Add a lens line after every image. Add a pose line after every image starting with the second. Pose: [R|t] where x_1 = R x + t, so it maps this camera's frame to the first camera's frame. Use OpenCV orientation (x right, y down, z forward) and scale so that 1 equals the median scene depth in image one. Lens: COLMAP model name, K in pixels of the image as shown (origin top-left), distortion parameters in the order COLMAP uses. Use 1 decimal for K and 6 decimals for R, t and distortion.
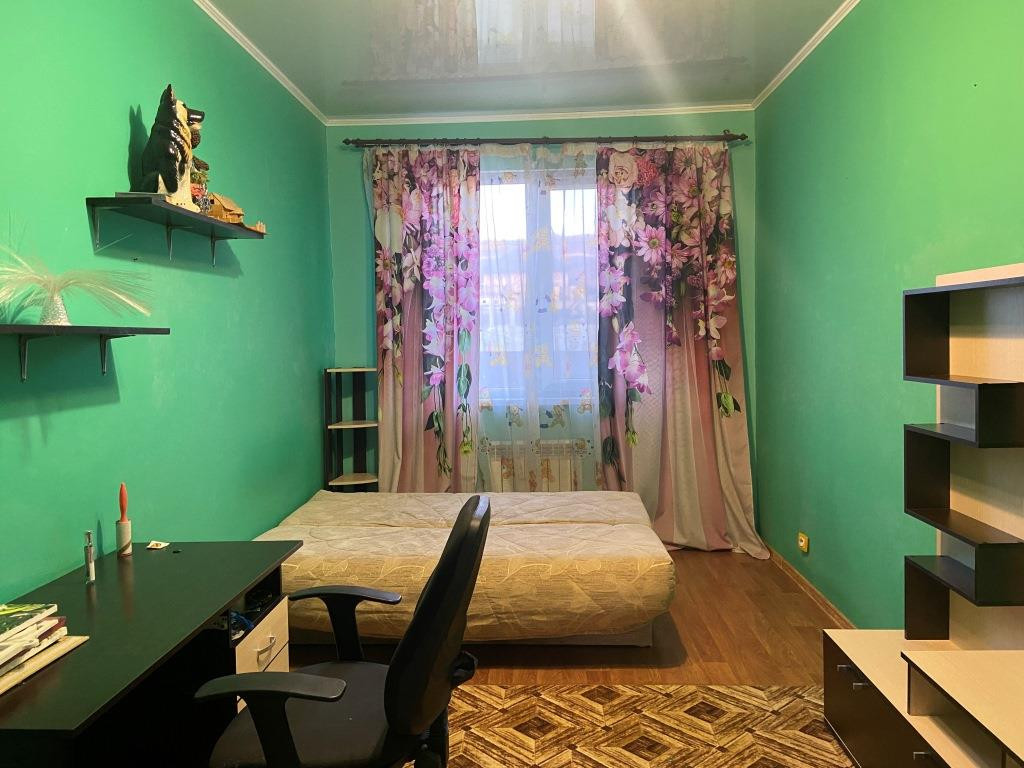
lens RADIAL K [[781.9, 0, 512.0], [0, 781.9, 384.0], [0, 0, 1]] dist [0.147038, -0.177068]
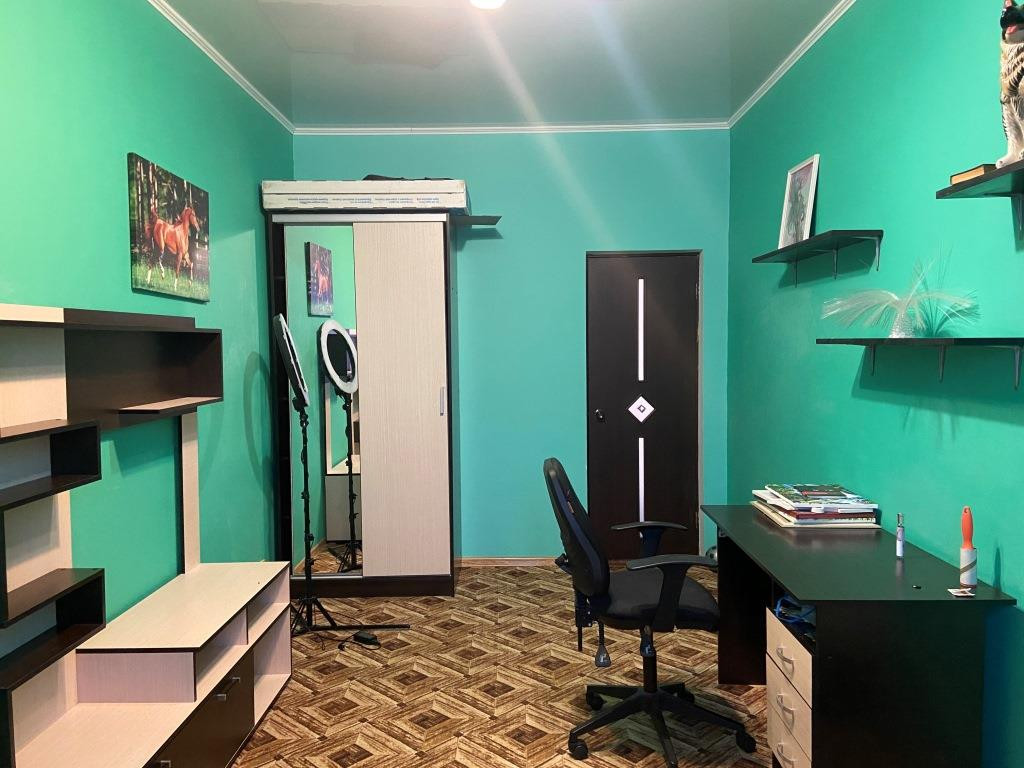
lens RADIAL K [[781.9, 0, 512.0], [0, 781.9, 384.0], [0, 0, 1]] dist [0.147038, -0.177068]
pose [[-0.998716, 0.031619, -0.039582, 0.076463], [0.026758, 0.992674, 0.117826, -0.149147], [0.043018, 0.116616, -0.992245, 2.025951]]
